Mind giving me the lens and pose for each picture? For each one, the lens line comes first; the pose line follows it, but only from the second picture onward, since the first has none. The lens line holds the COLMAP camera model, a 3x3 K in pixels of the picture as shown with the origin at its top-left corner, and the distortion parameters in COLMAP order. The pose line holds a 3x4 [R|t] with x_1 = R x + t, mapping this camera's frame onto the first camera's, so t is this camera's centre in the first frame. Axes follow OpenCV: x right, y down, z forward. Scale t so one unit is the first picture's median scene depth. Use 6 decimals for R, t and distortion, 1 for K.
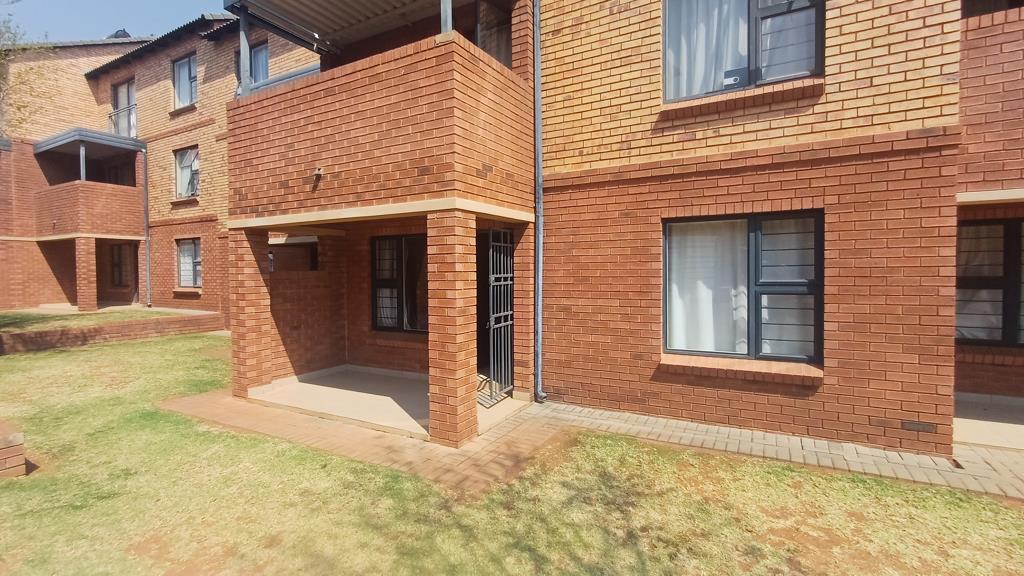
lens RADIAL K [[473.4, 0, 509.4], [0, 473.4, 286.4], [0, 0, 1]] dist [-0.009529, 0.004544]
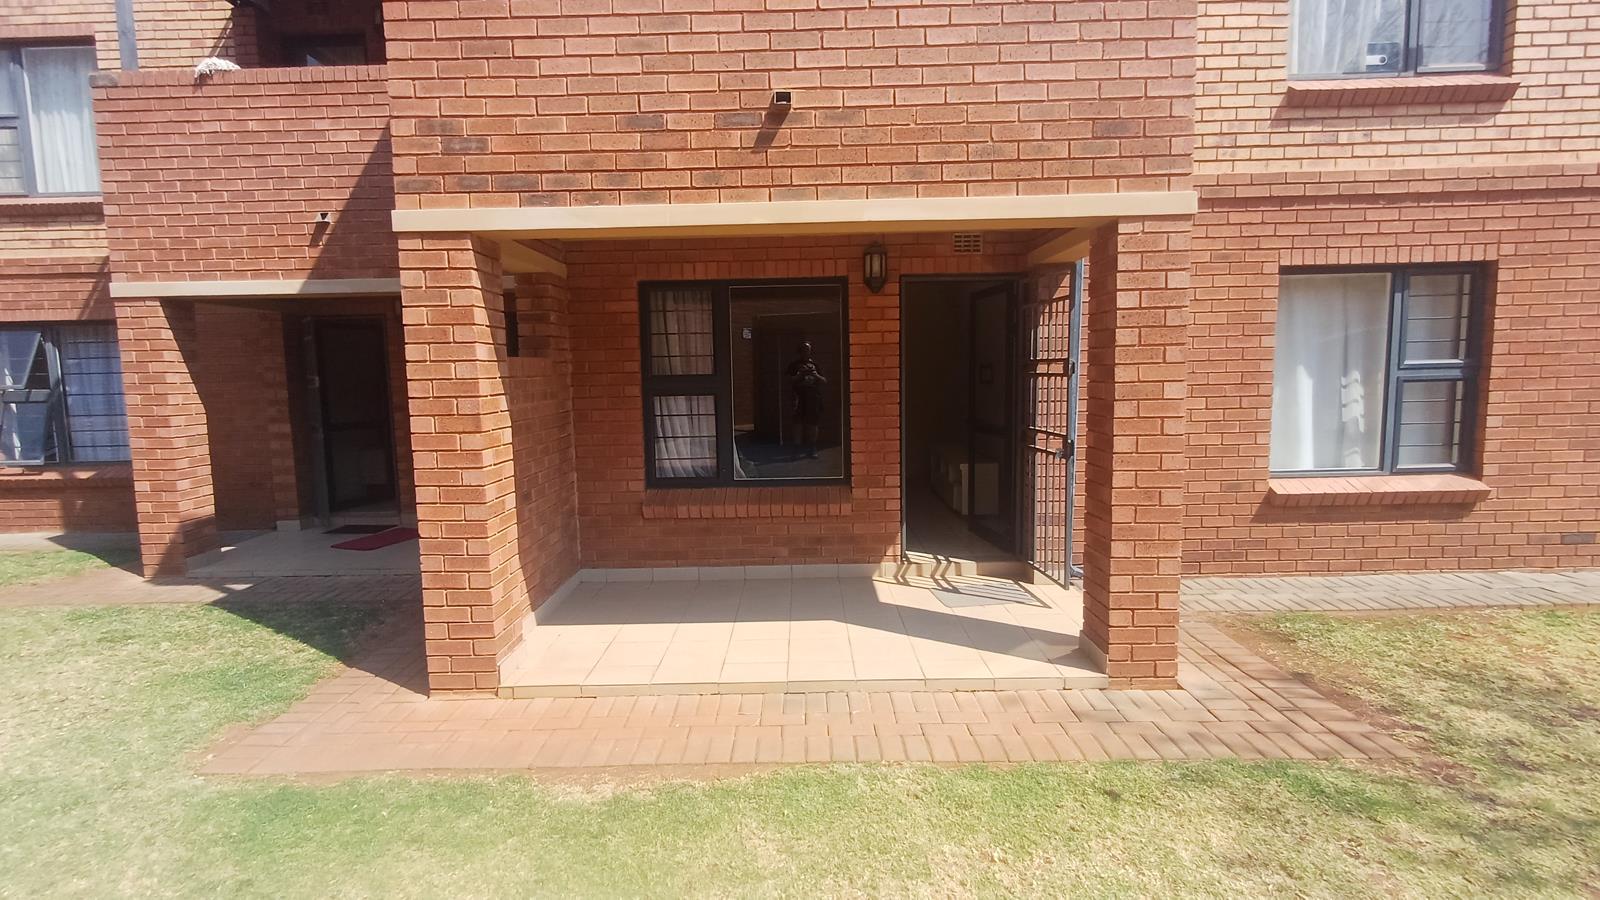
lens RADIAL K [[739.6, 0, 796.0], [0, 739.6, 448.9], [0, 0, 1]] dist [-0.009529, 0.004544]
pose [[0.875135, -0.061089, 0.480006, -0.775126], [0.029253, 0.996864, 0.073535, 0.008758], [-0.482993, -0.050311, 0.874178, 0.465580]]
